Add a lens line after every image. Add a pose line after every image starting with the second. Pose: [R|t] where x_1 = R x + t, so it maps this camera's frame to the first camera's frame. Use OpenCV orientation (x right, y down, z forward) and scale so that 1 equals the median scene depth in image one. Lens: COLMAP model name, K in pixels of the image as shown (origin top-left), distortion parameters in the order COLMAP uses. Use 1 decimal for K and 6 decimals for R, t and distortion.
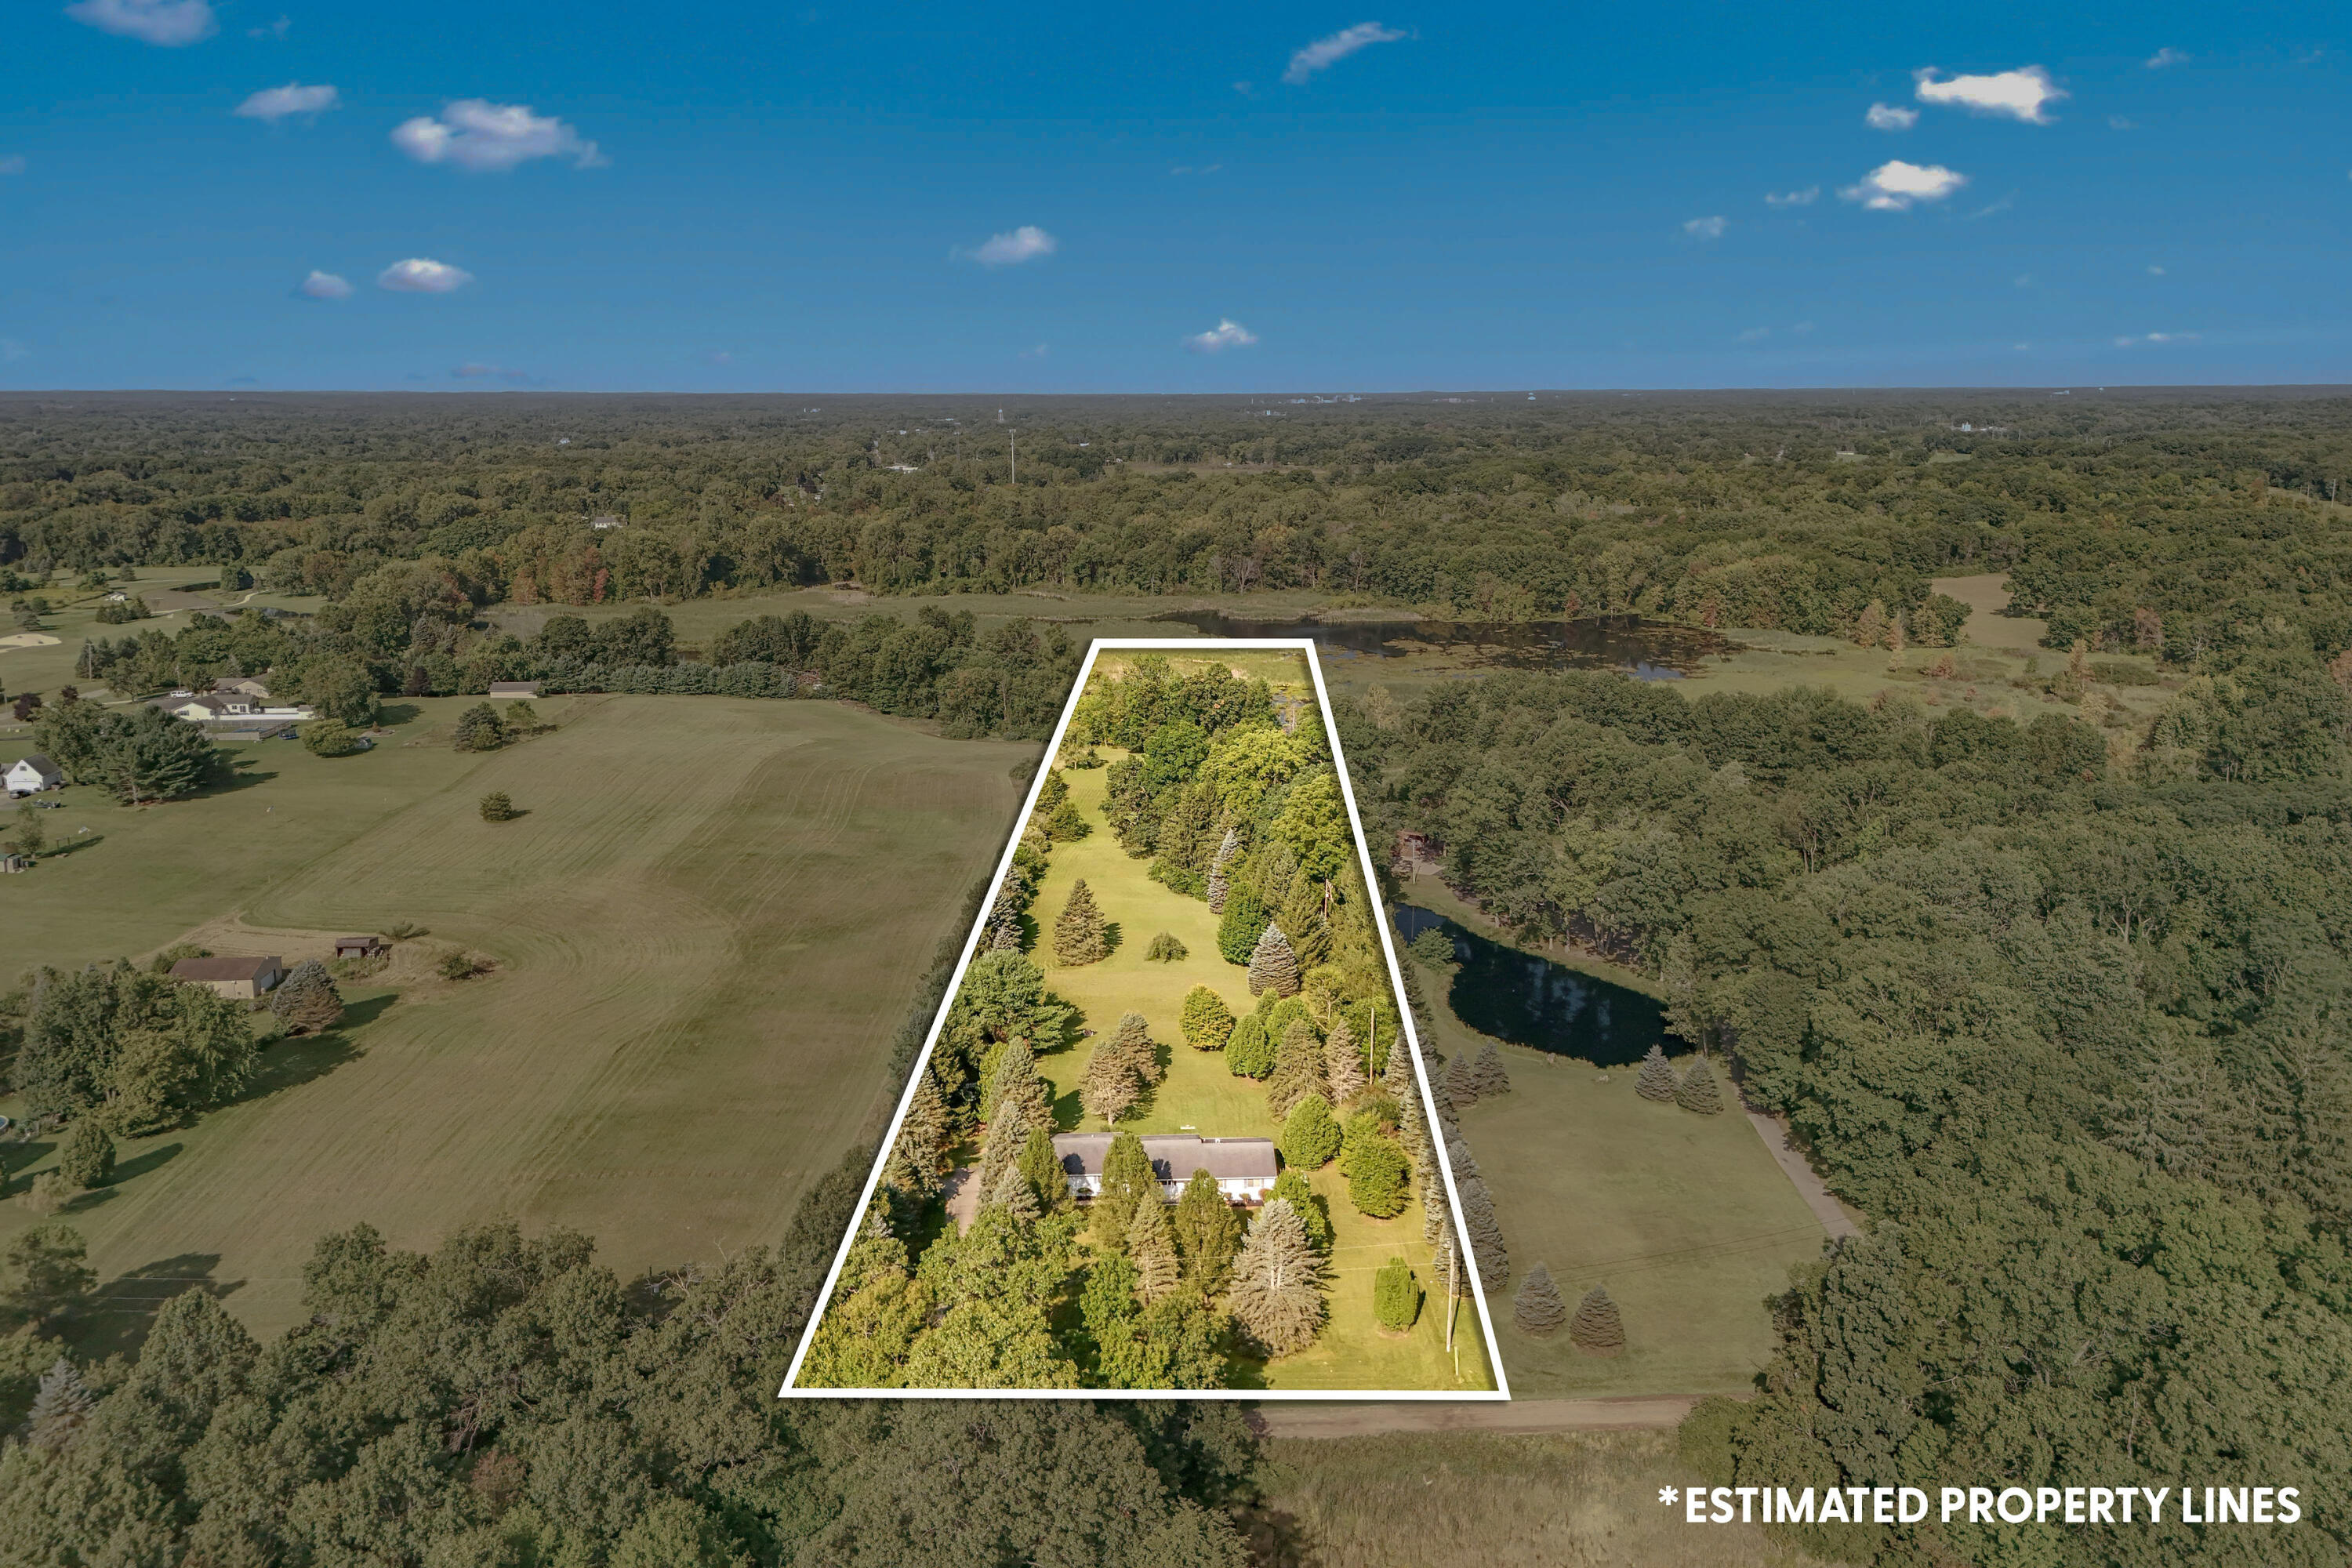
lens RADIAL K [[1725.3, 0, 1177.2], [0, 1725.3, 708.8], [0, 0, 1]] dist [0.094672, -0.102940]
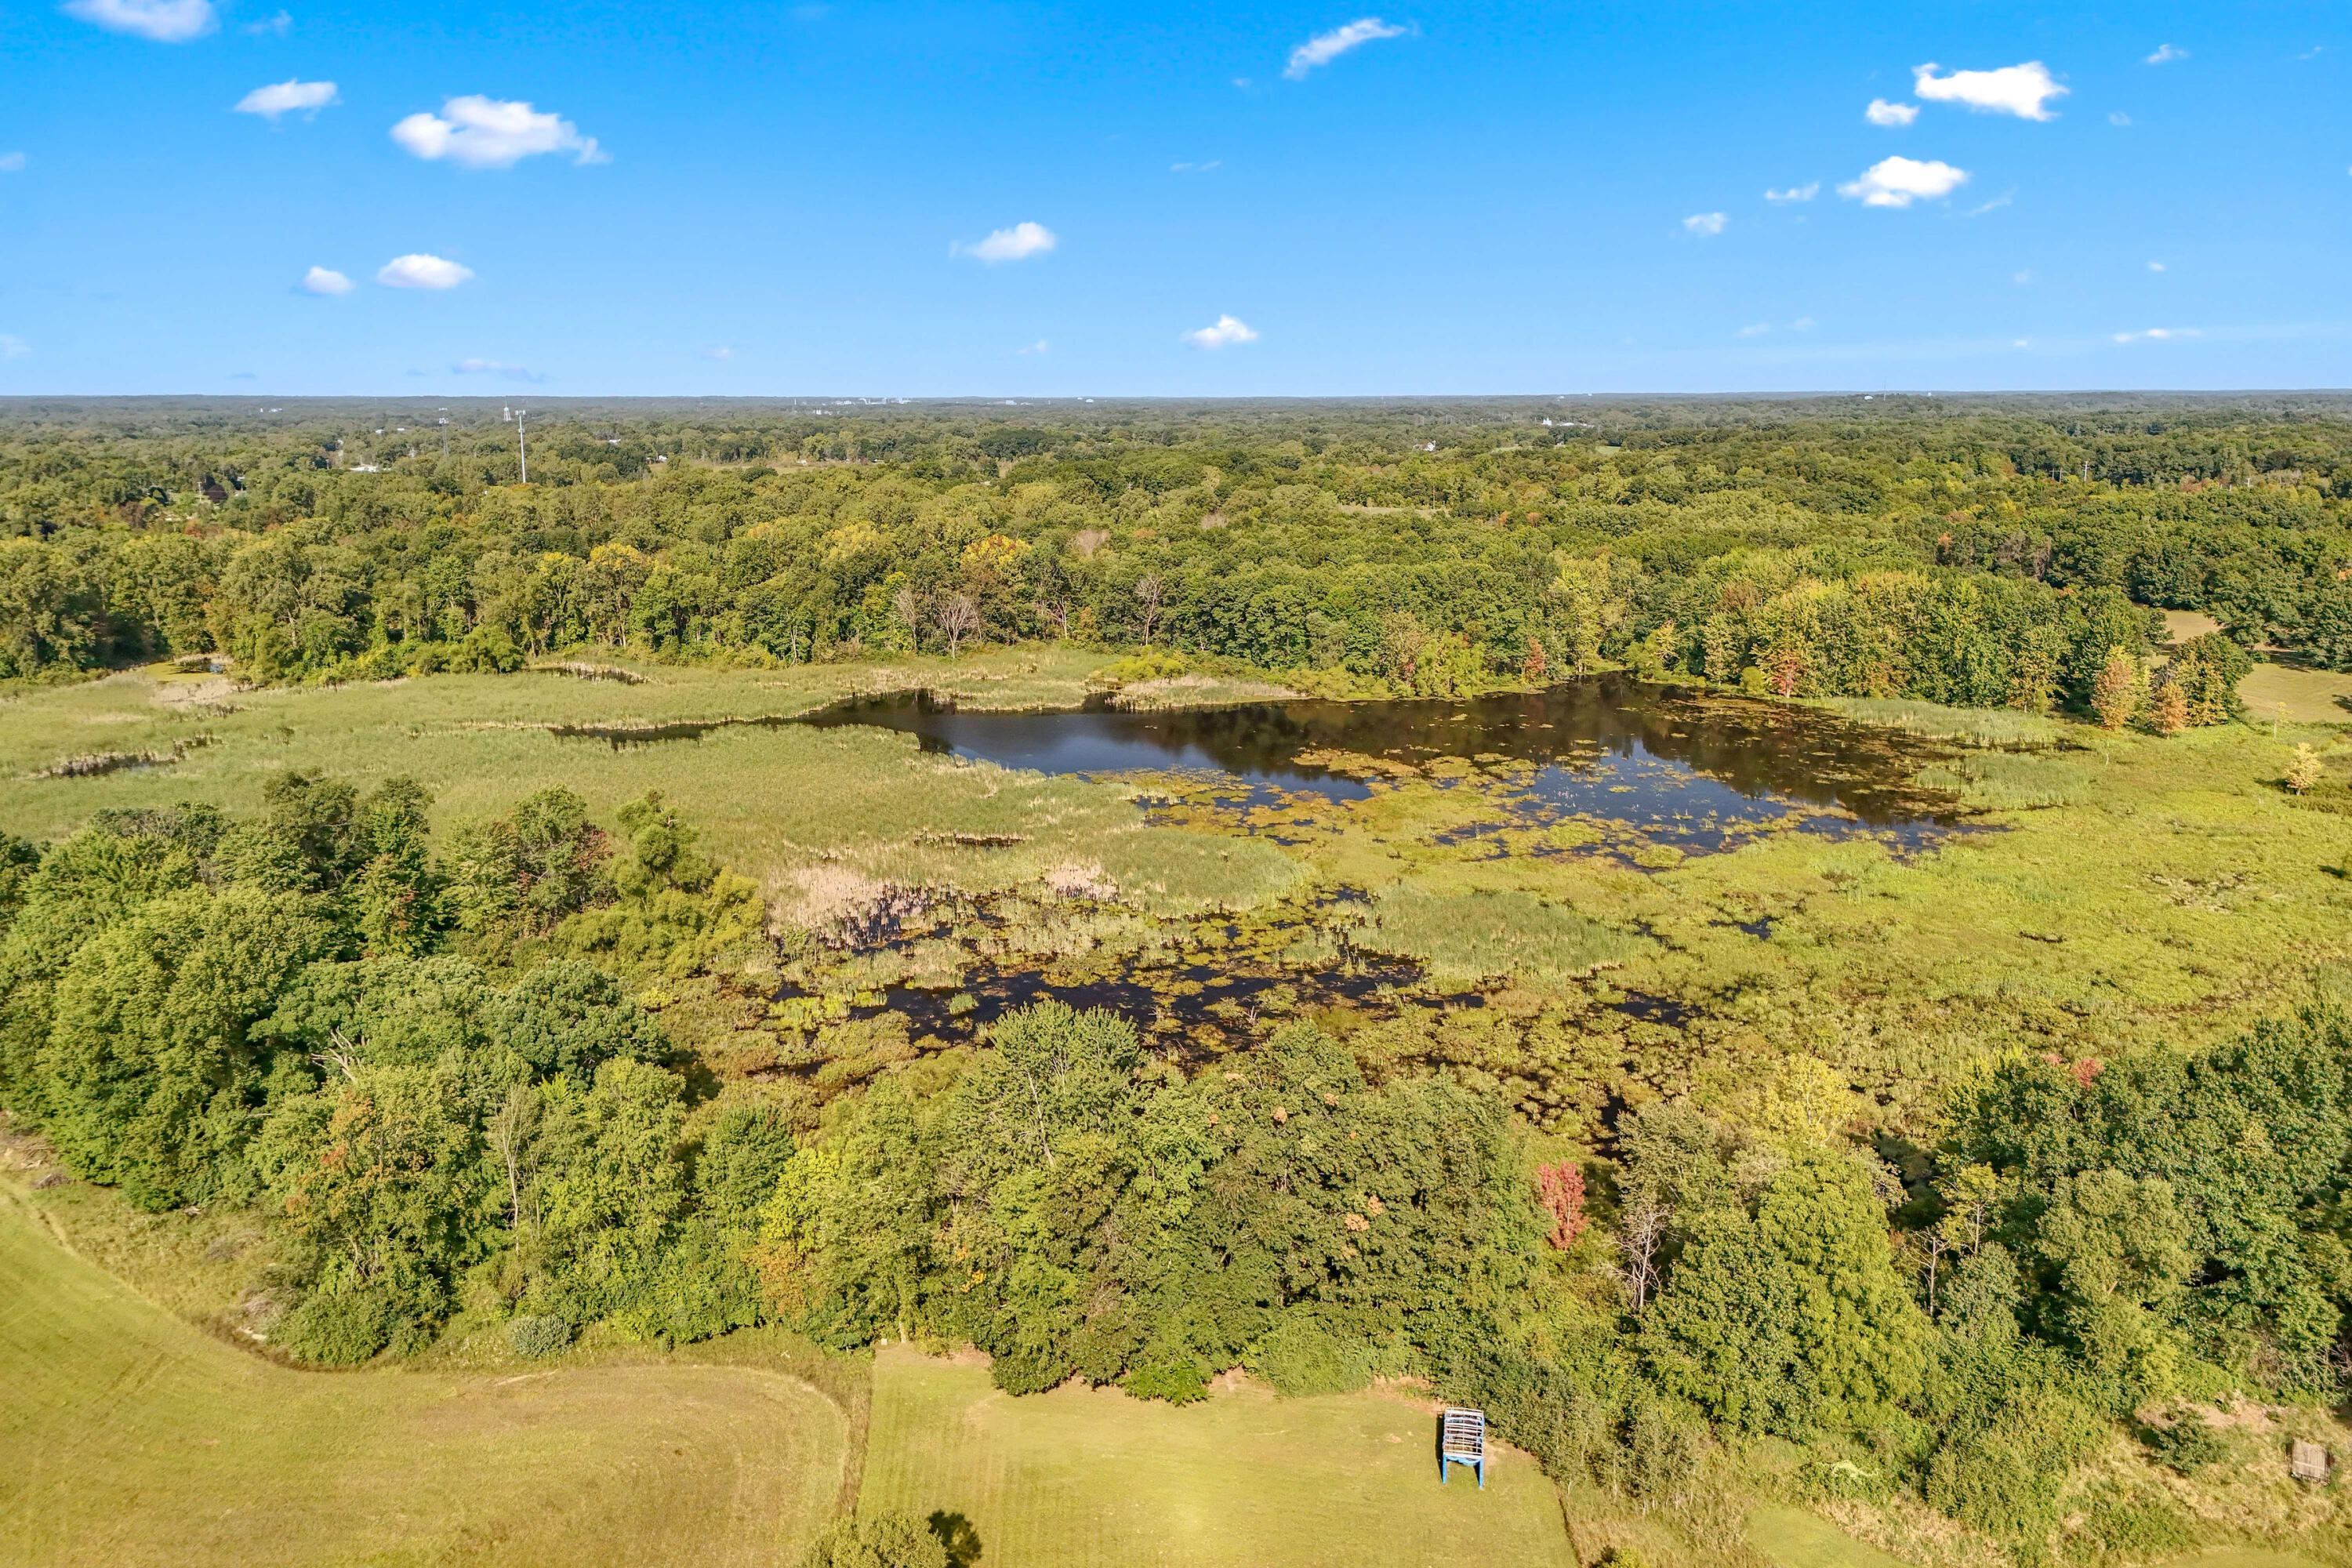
lens RADIAL K [[1725.3, 0, 1177.6], [0, 1725.3, 702.6], [0, 0, 1]] dist [0.094672, -0.102940]
pose [[0.966059, -0.045634, 0.254259, -0.042789], [0.047380, 0.998877, -0.000743, -0.051915], [-0.253939, 0.012764, 0.967136, 0.460641]]
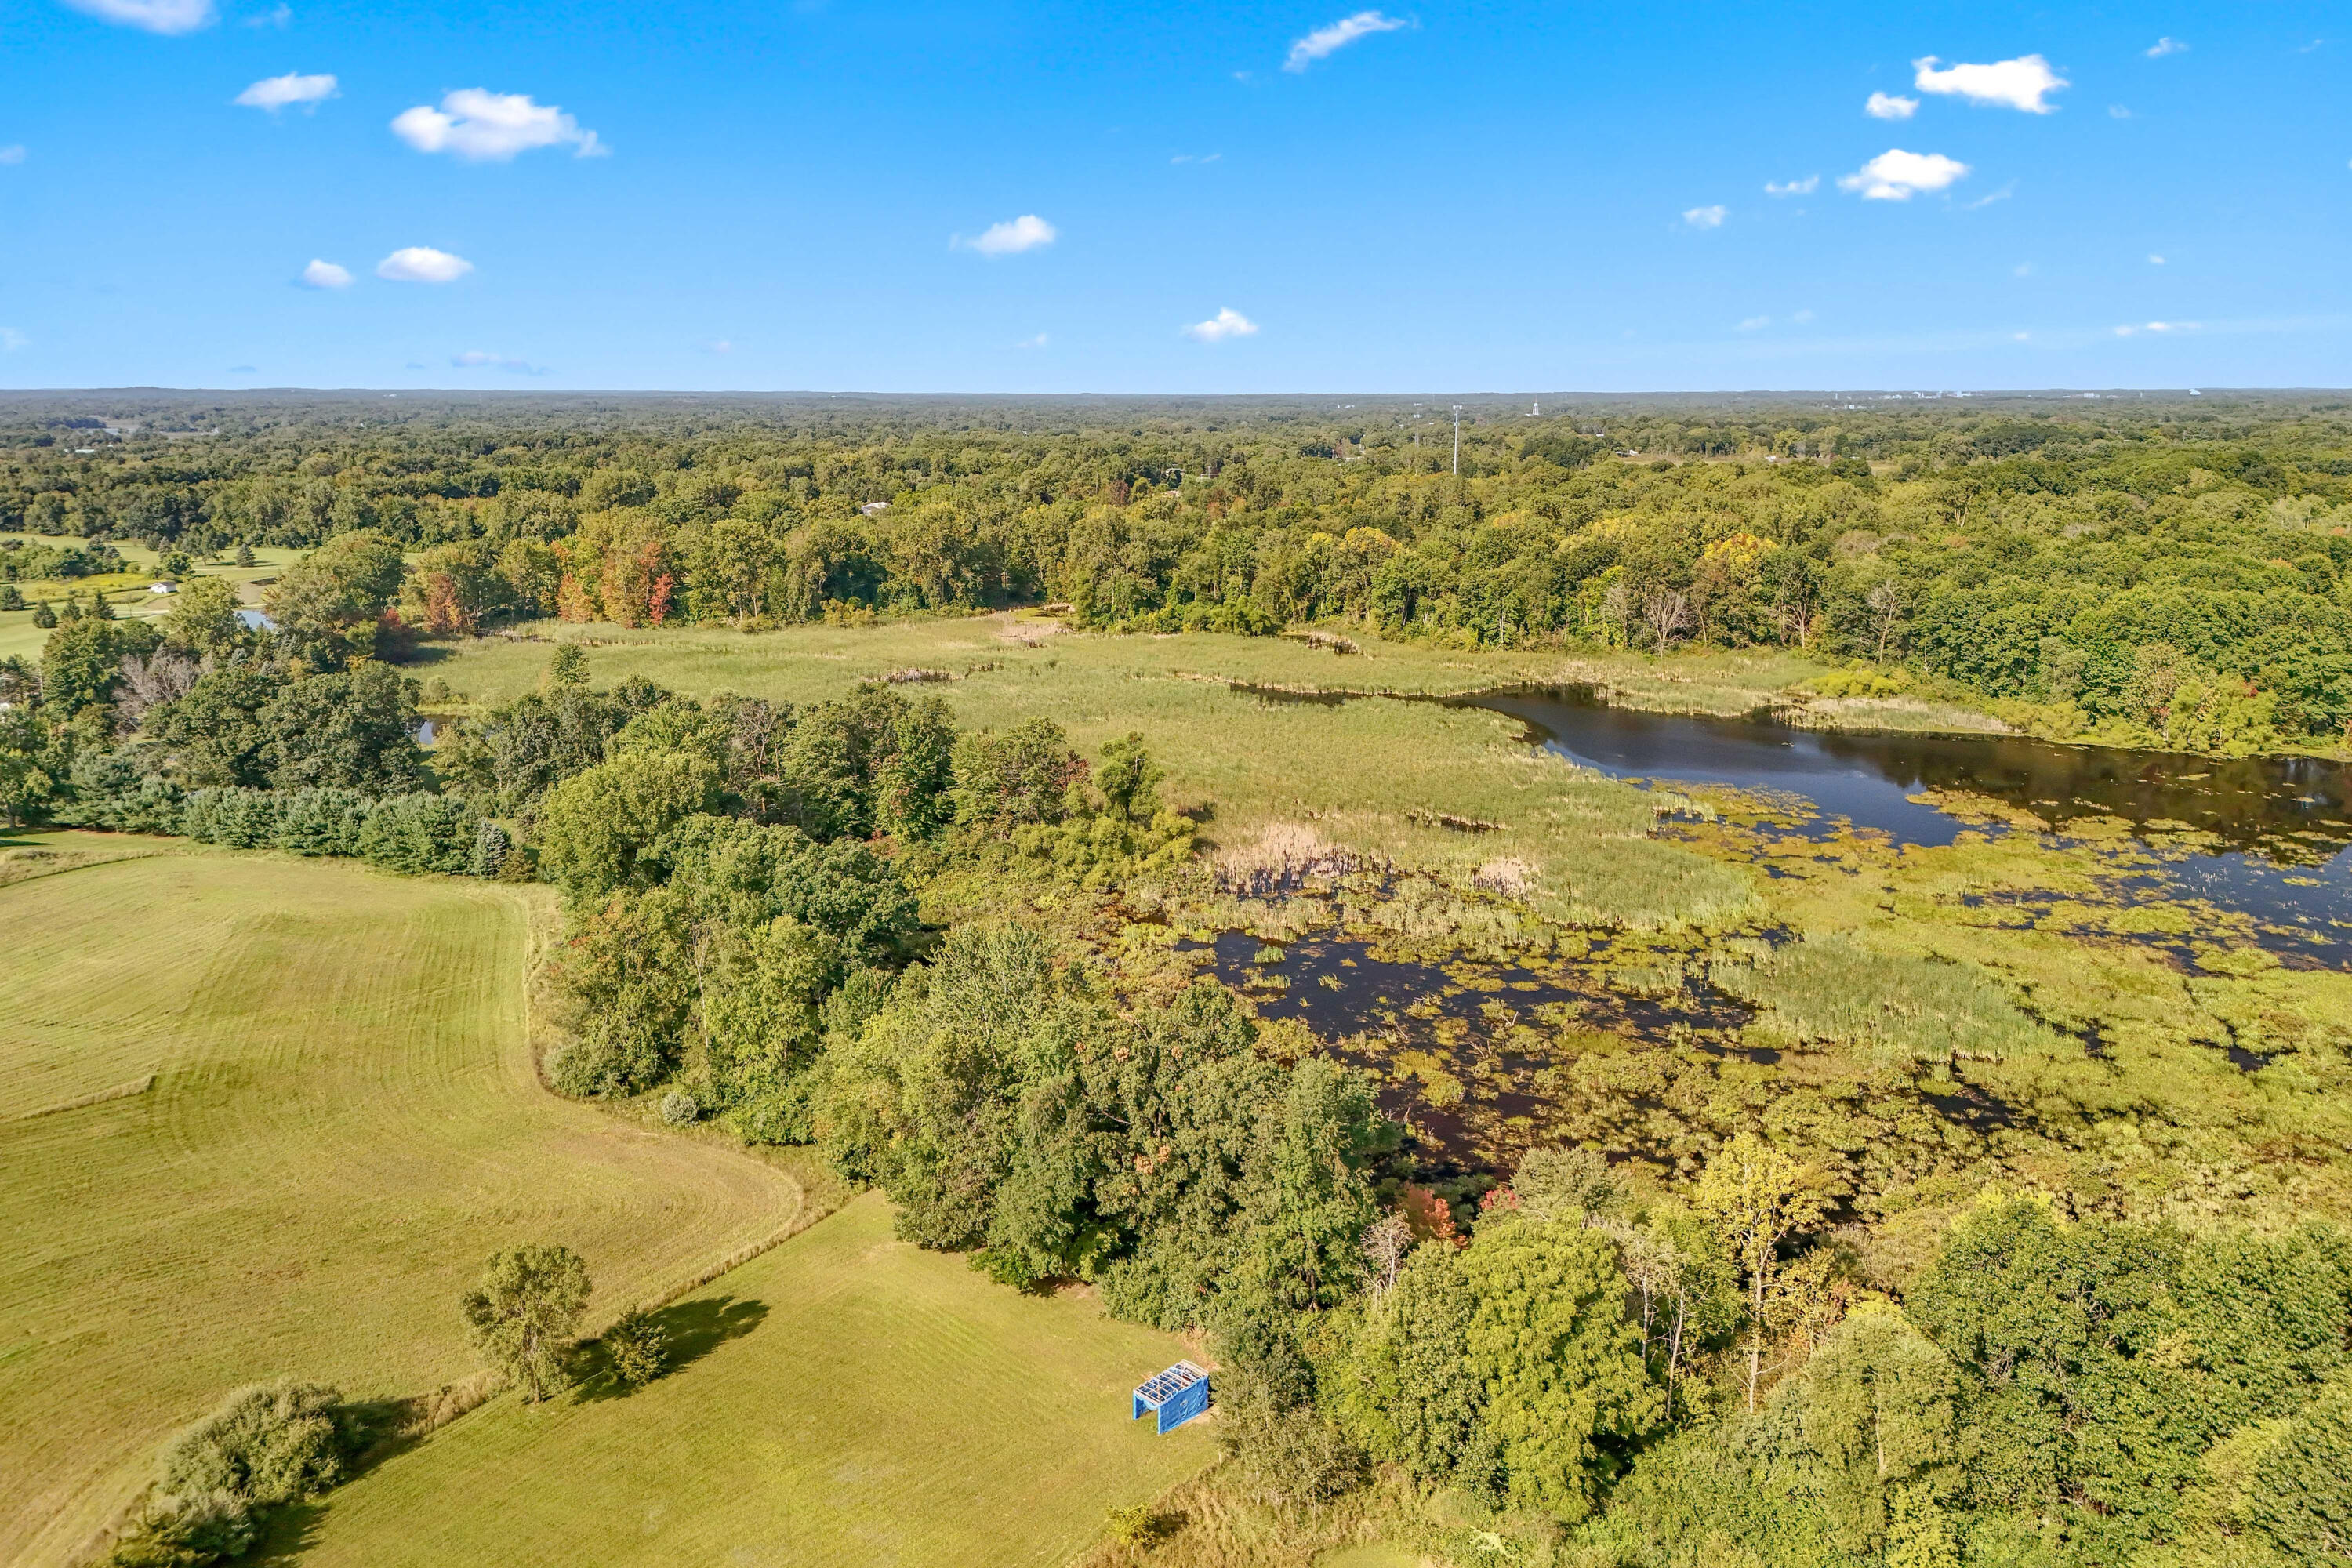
lens RADIAL K [[1725.3, 0, 1175.6], [0, 1725.3, 686.4], [0, 0, 1]] dist [0.094672, -0.102940]
pose [[0.949735, 0.055630, -0.308071, 0.069825], [-0.059629, 0.998214, -0.003573, -0.049443], [0.307322, 0.021764, 0.951357, 0.450595]]
